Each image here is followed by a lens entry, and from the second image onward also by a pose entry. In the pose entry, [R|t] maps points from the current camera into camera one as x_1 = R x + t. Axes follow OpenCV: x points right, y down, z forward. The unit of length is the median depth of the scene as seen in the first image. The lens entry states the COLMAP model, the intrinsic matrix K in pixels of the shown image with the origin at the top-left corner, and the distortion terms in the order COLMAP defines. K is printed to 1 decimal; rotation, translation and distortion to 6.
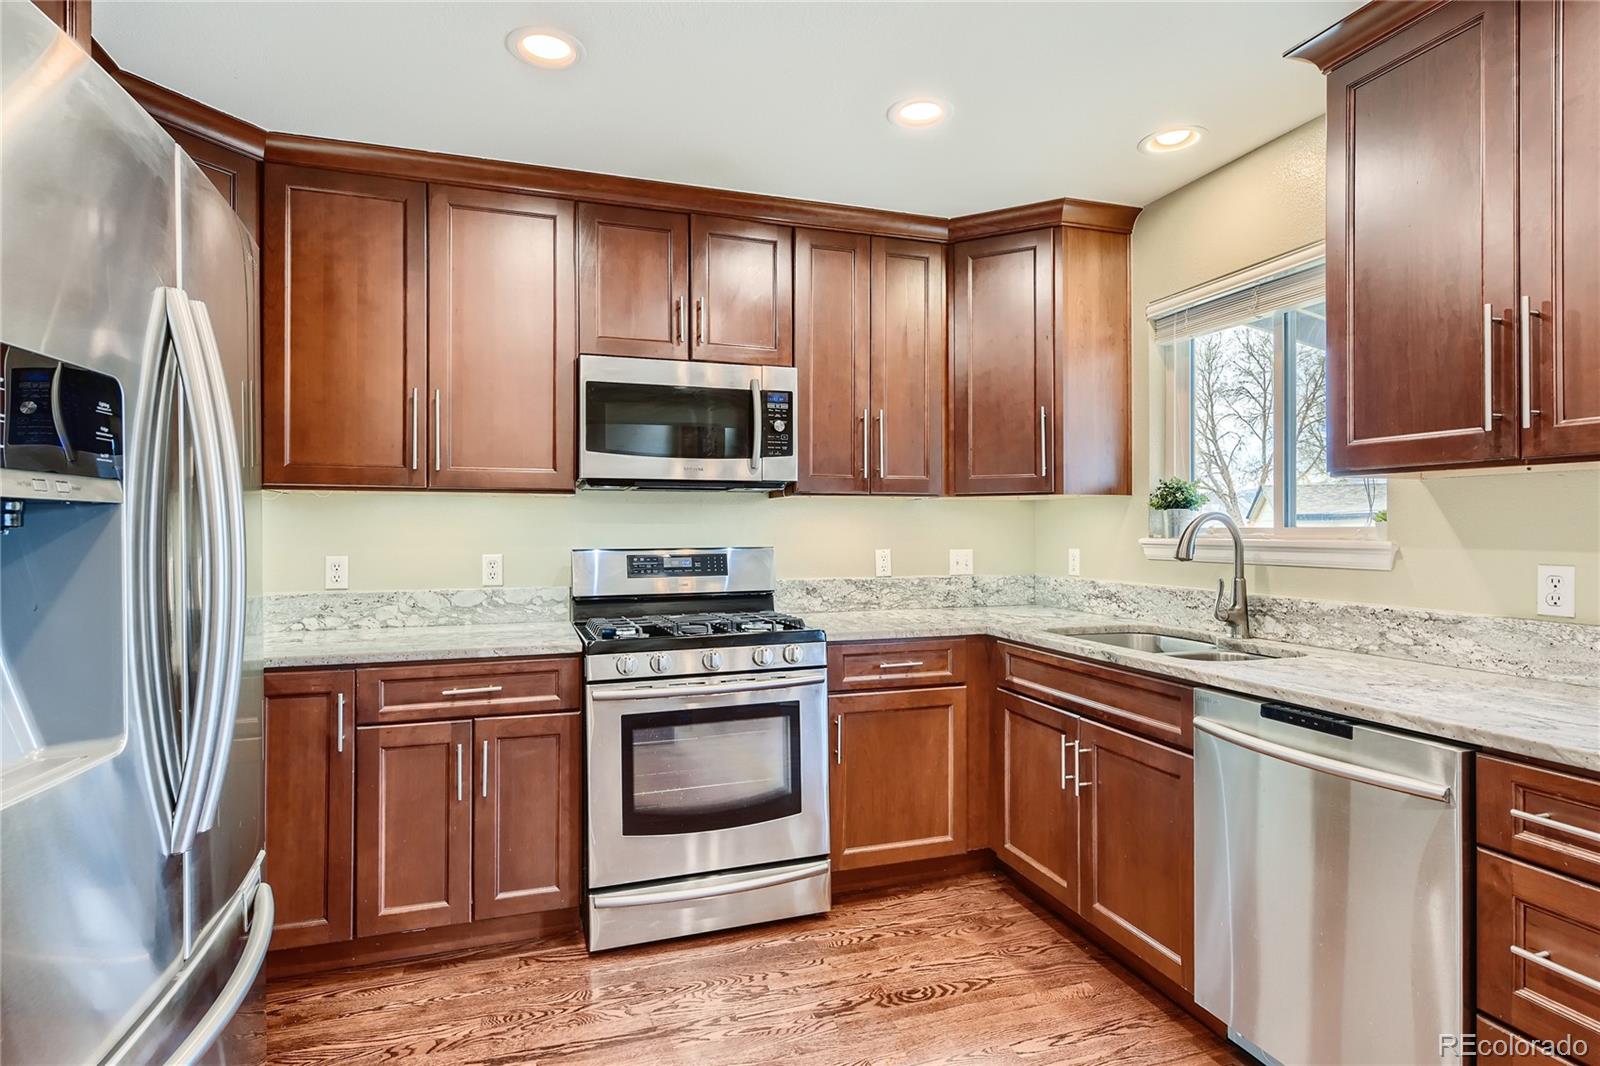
lens RADIAL K [[840.3, 0, 792.3], [0, 840.3, 528.8], [0, 0, 1]] dist [0.007132, -0.000018]
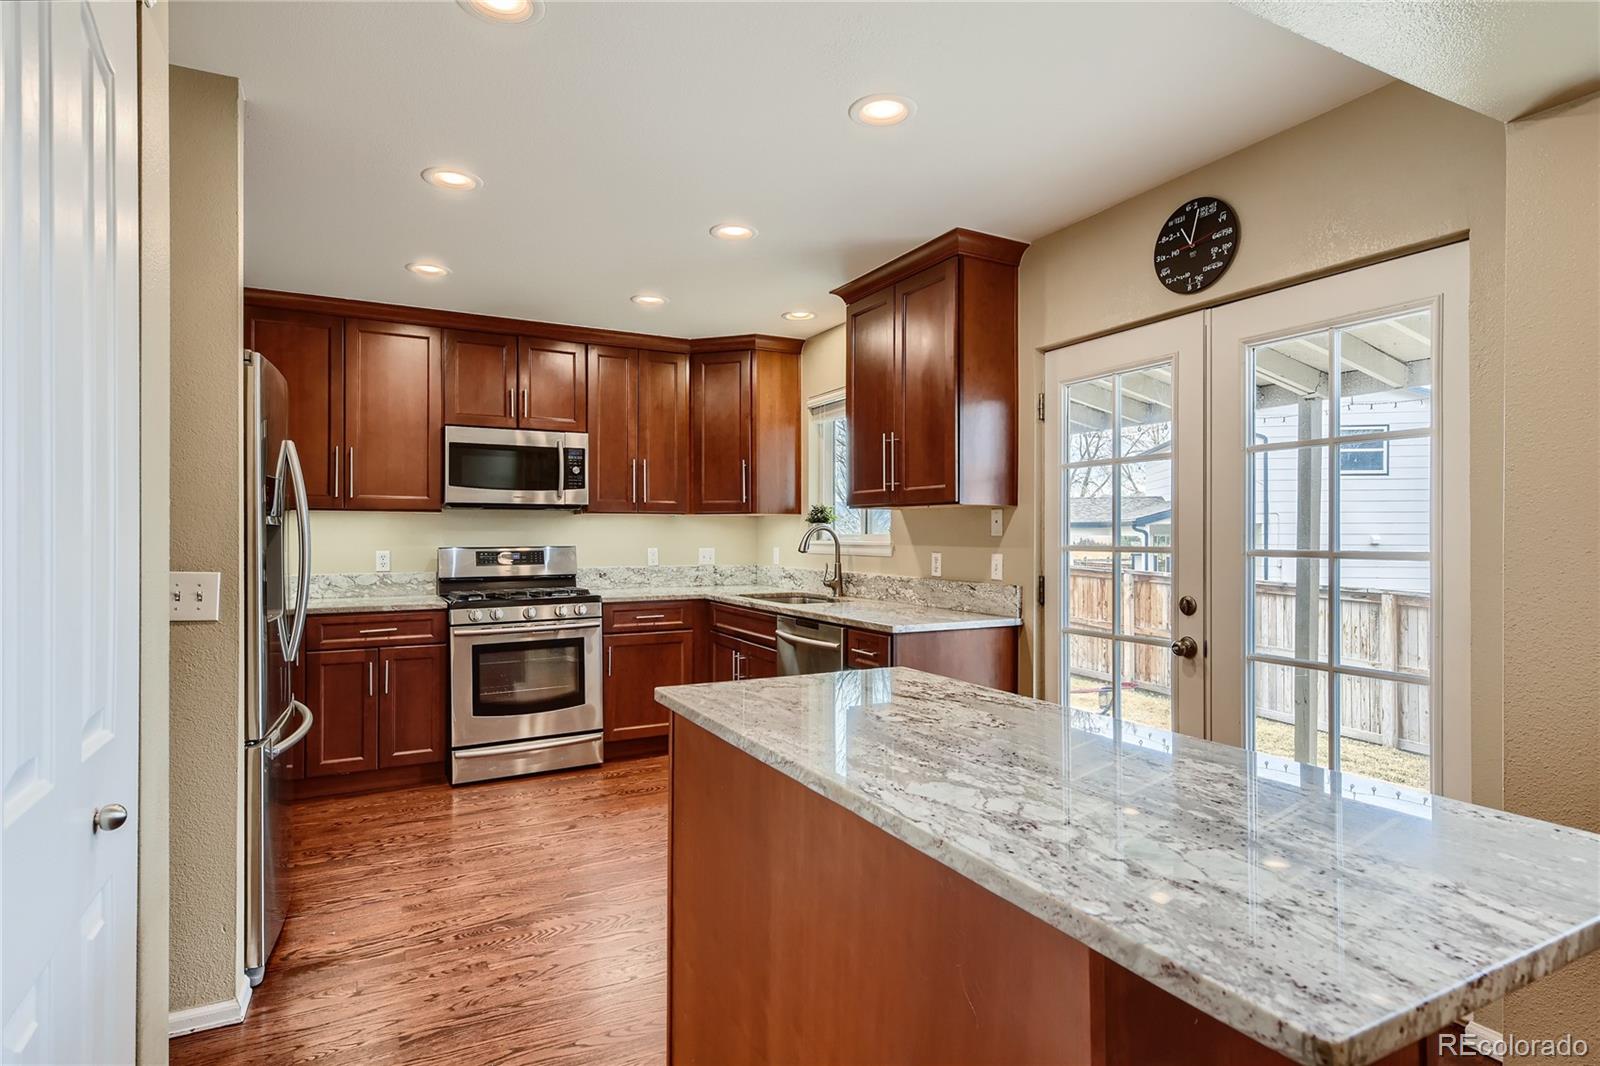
lens RADIAL K [[840.3, 0, 798.8], [0, 840.3, 535.3], [0, 0, 1]] dist [0.007132, -0.000018]
pose [[0.985337, 0.001828, 0.170610, 0.138994], [-0.002106, 0.999997, 0.001450, -0.001662], [-0.170607, -0.001788, 0.985338, -0.696990]]
